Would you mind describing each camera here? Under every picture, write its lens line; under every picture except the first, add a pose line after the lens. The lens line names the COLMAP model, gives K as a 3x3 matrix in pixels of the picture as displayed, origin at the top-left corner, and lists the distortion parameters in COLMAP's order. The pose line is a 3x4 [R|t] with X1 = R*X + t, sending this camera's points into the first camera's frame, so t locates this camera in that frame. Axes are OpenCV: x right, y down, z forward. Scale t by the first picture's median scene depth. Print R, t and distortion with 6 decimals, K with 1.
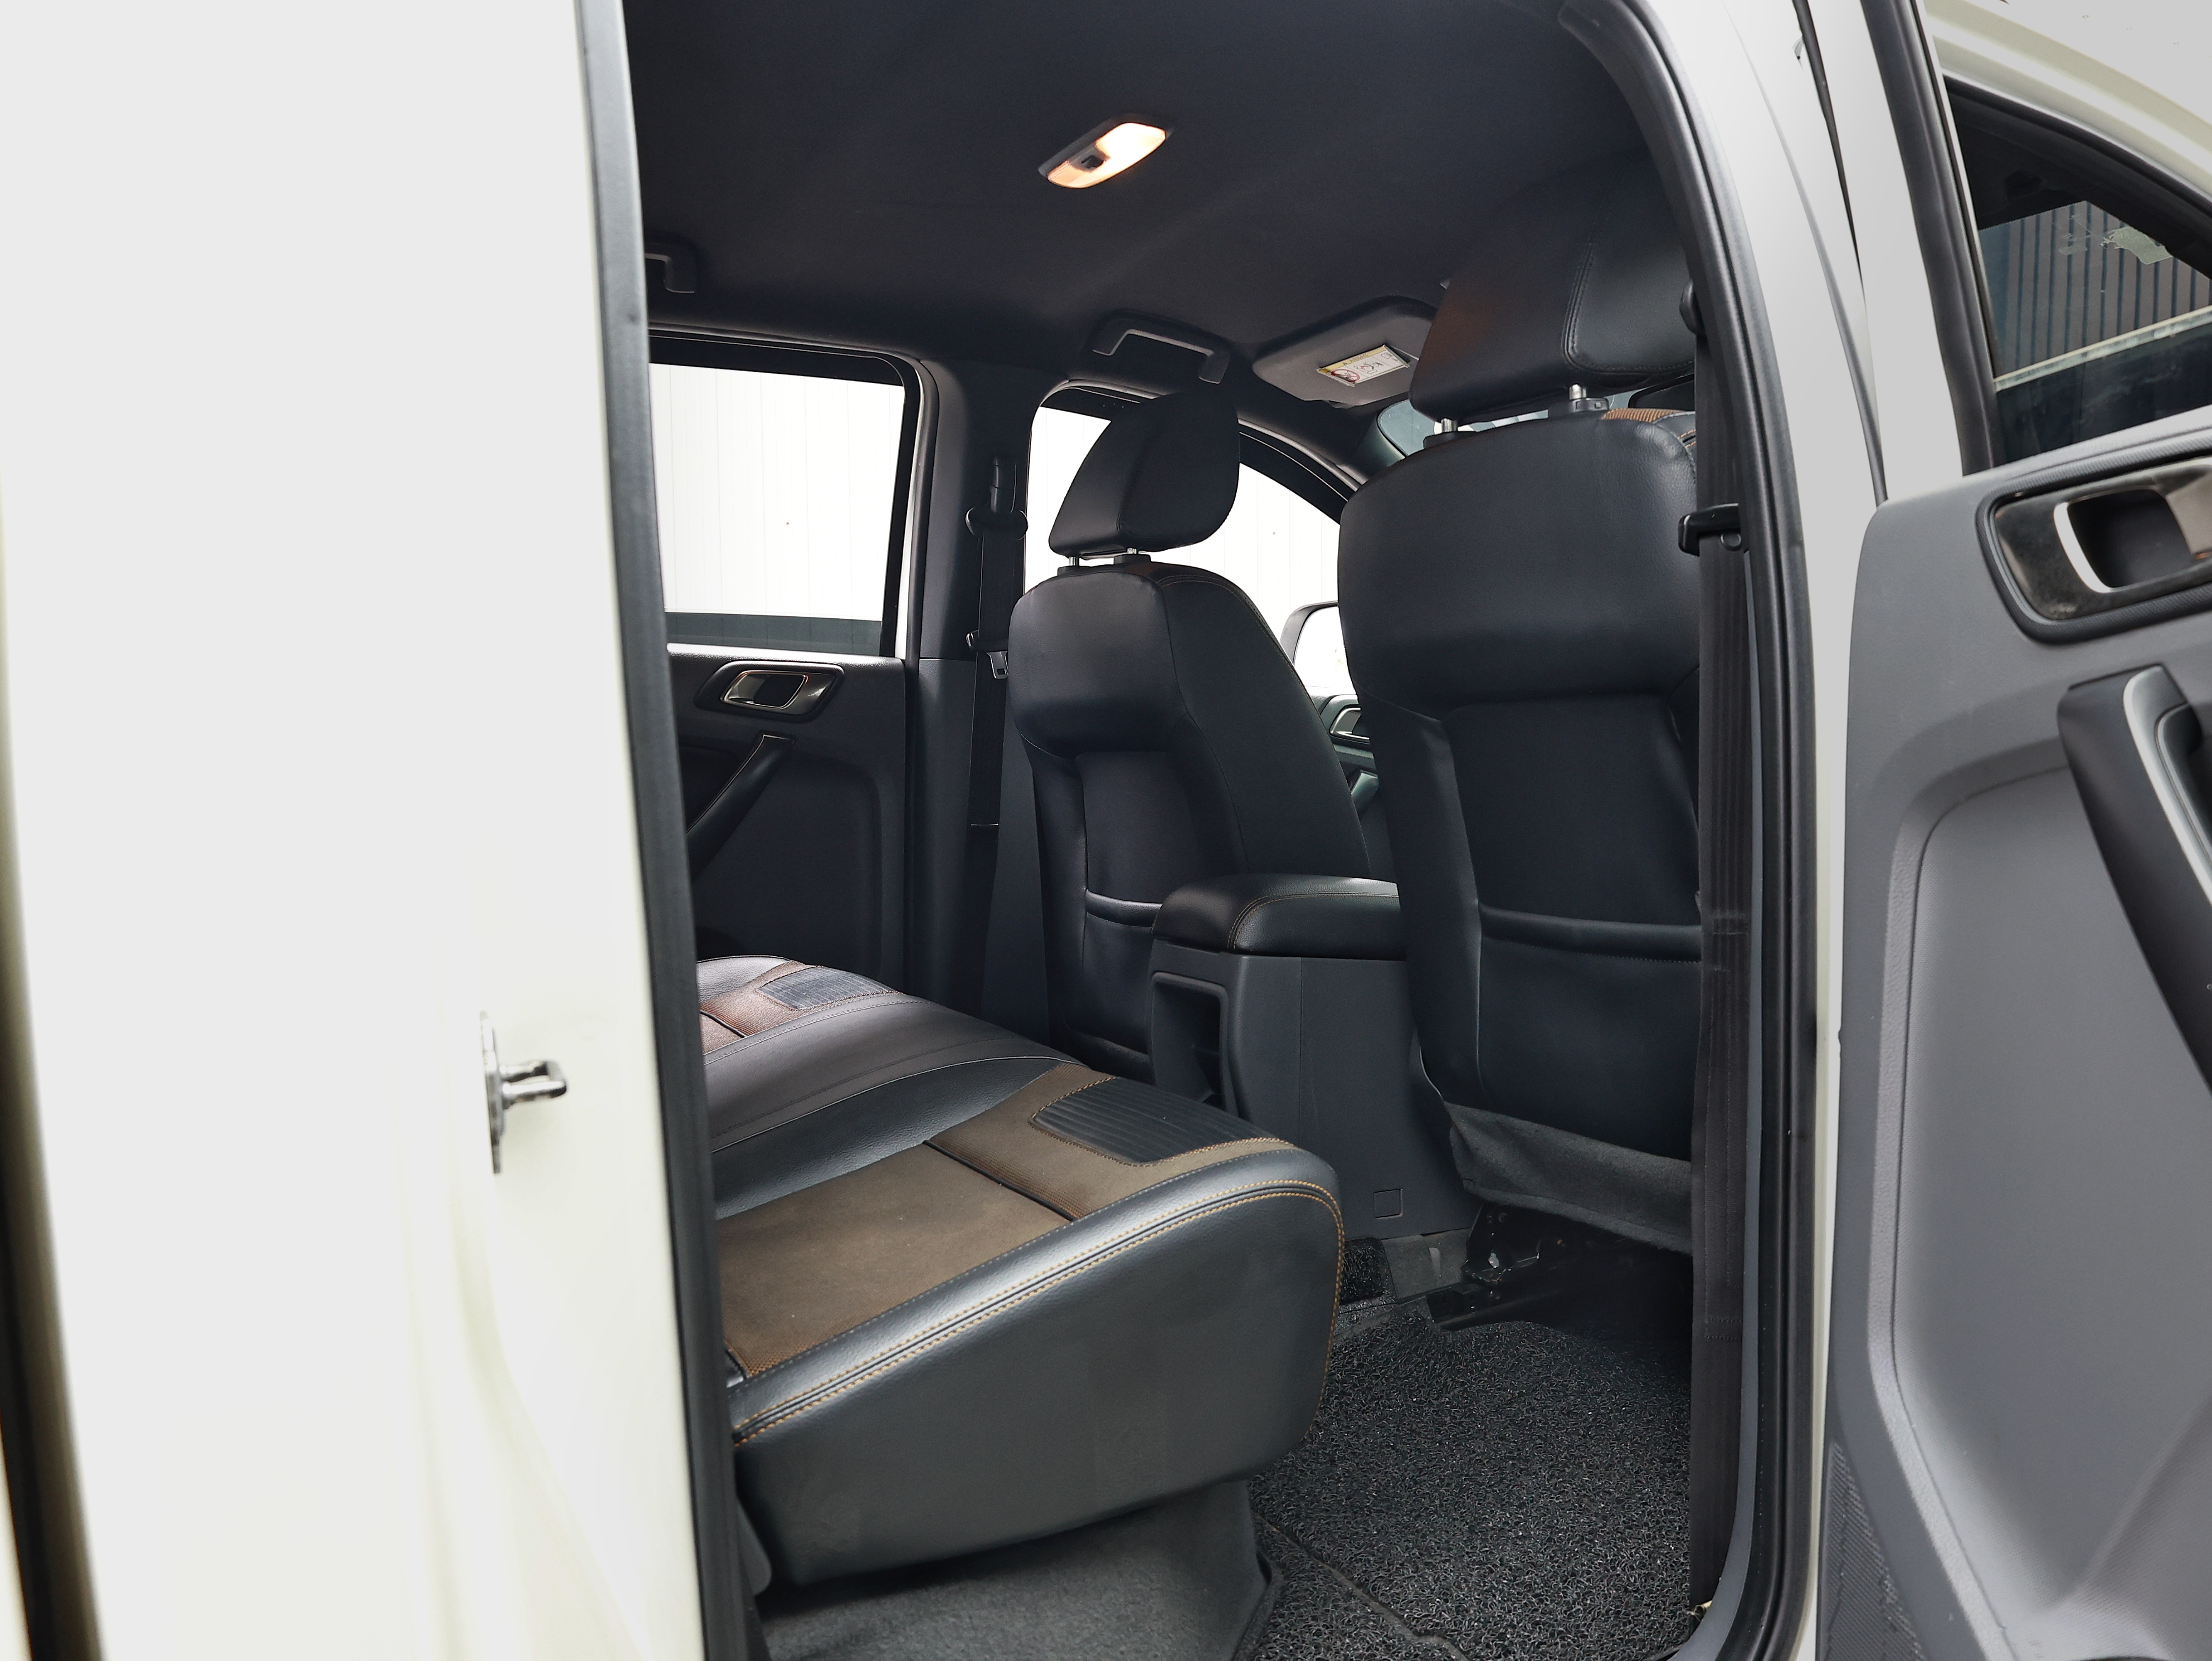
lens RADIAL K [[1644.7, 0, 1070.3], [0, 1644.7, 844.5], [0, 0, 1]] dist [-0.003849, 0.000270]
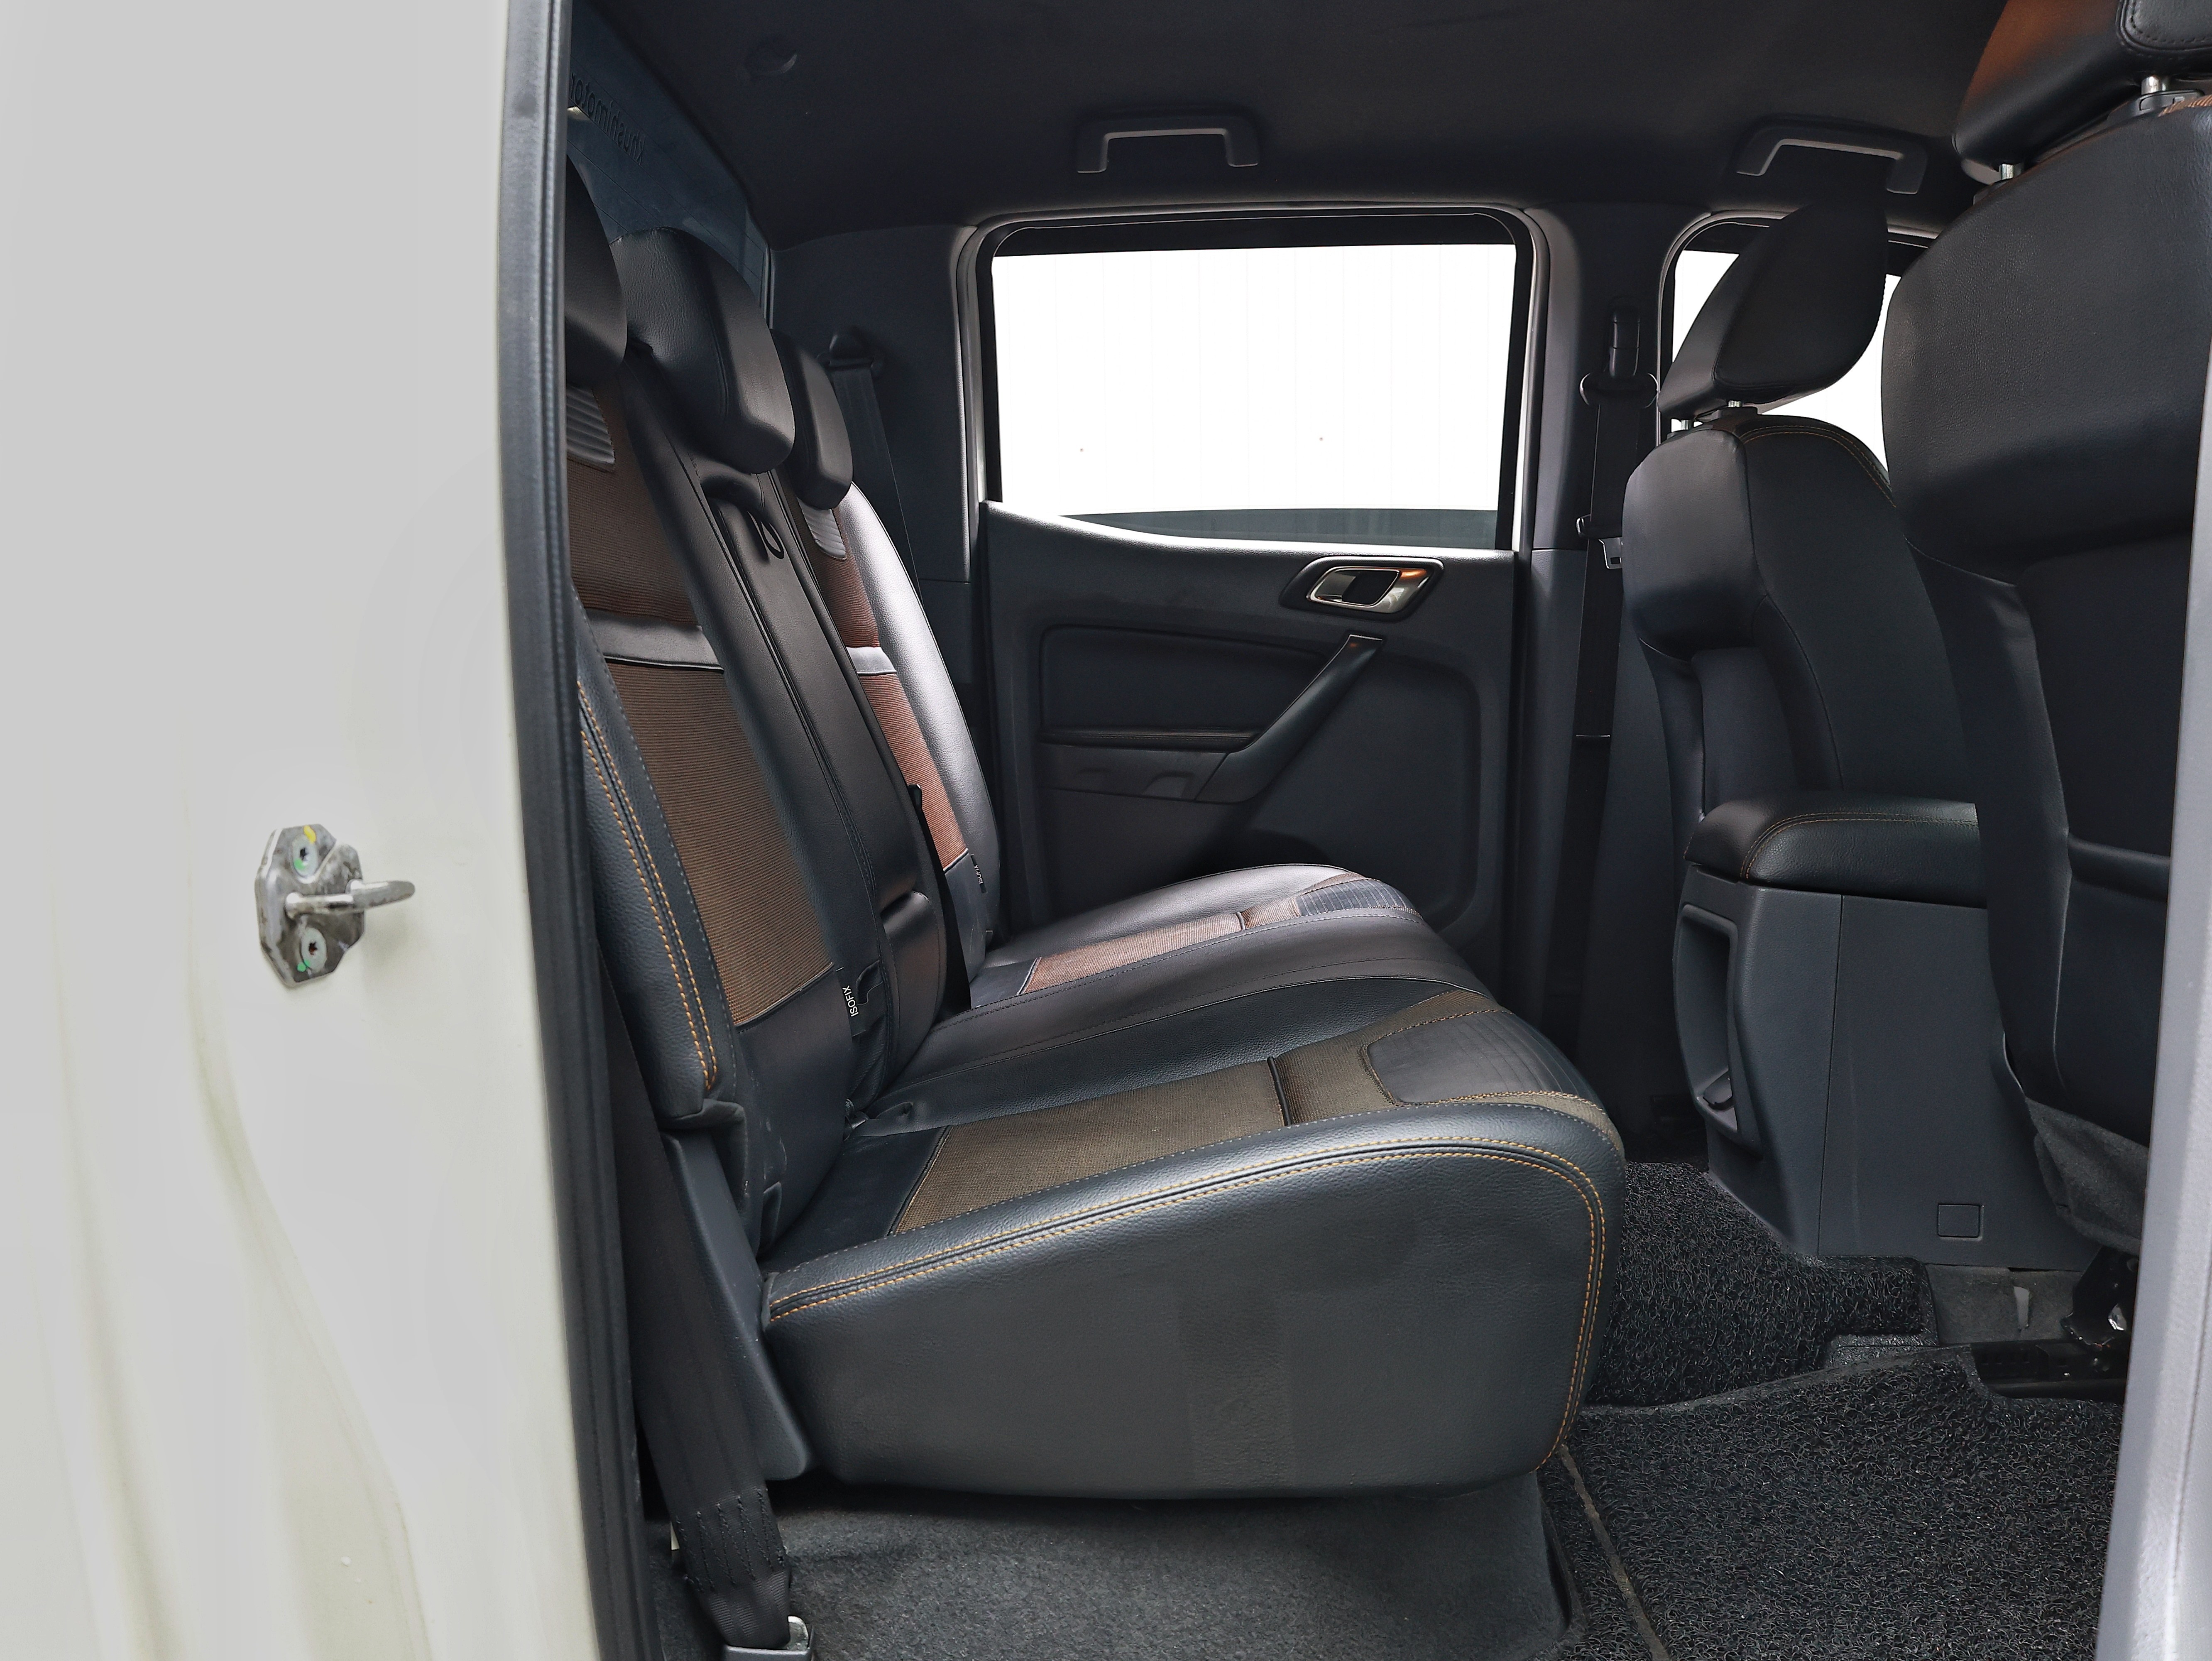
lens RADIAL K [[1644.7, 0, 1070.3], [0, 1644.7, 844.5], [0, 0, 1]] dist [-0.003849, 0.000270]
pose [[0.873605, 0.055247, -0.483489, 0.176683], [-0.035619, 0.998129, 0.049695, 0.016369], [0.485330, -0.026193, 0.873939, 0.115166]]
